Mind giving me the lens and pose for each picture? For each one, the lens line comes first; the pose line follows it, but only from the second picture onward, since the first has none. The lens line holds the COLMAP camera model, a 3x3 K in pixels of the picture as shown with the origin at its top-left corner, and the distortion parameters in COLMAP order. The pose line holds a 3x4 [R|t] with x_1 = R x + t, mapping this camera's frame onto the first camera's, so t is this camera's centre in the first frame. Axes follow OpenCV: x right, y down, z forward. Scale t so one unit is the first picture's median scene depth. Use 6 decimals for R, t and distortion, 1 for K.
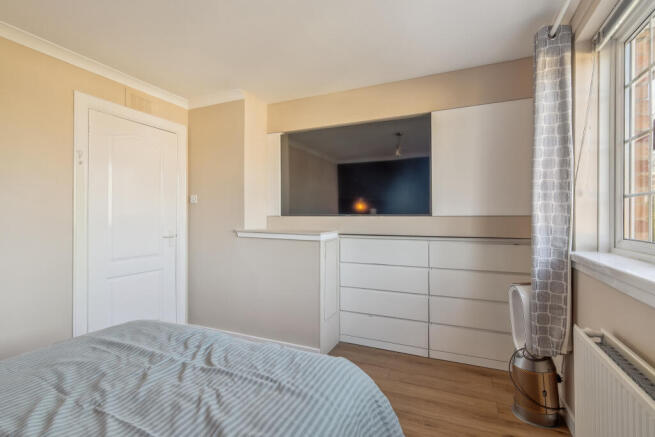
lens RADIAL K [[299.5, 0, 329.8], [0, 299.5, 215.1], [0, 0, 1]] dist [-0.013187, 0.000120]
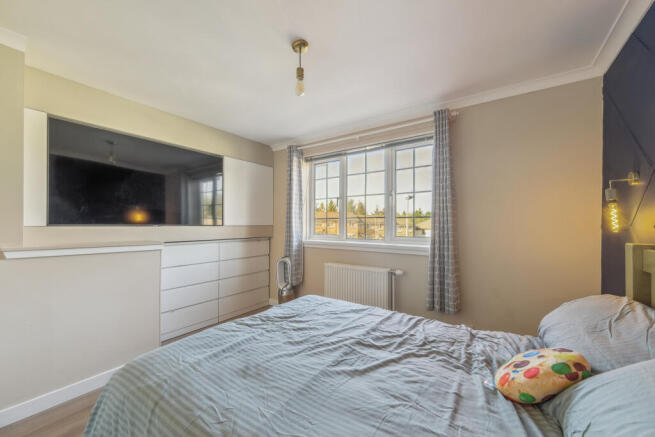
lens RADIAL K [[259.7, 0, 324.9], [0, 259.7, 223.6], [0, 0, 1]] dist [-0.000104, -0.000238]
pose [[0.195423, 0.000745, 0.980719, -0.841149], [-0.007469, 0.999972, 0.000728, -0.012164], [-0.980691, -0.007467, 0.195423, 0.256462]]
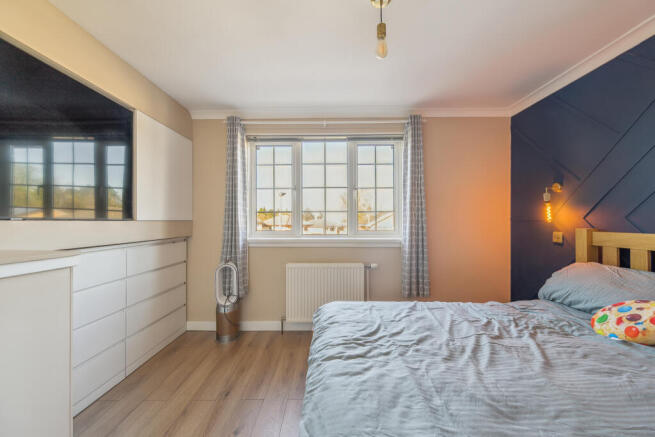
lens RADIAL K [[259.7, 0, 327.0], [0, 259.7, 221.6], [0, 0, 1]] dist [-0.000104, -0.000238]
pose [[-0.397131, -0.002702, 0.917758, -0.650430], [-0.004050, 0.999991, 0.001192, 0.003051], [-0.917753, -0.003243, -0.397139, 0.785154]]
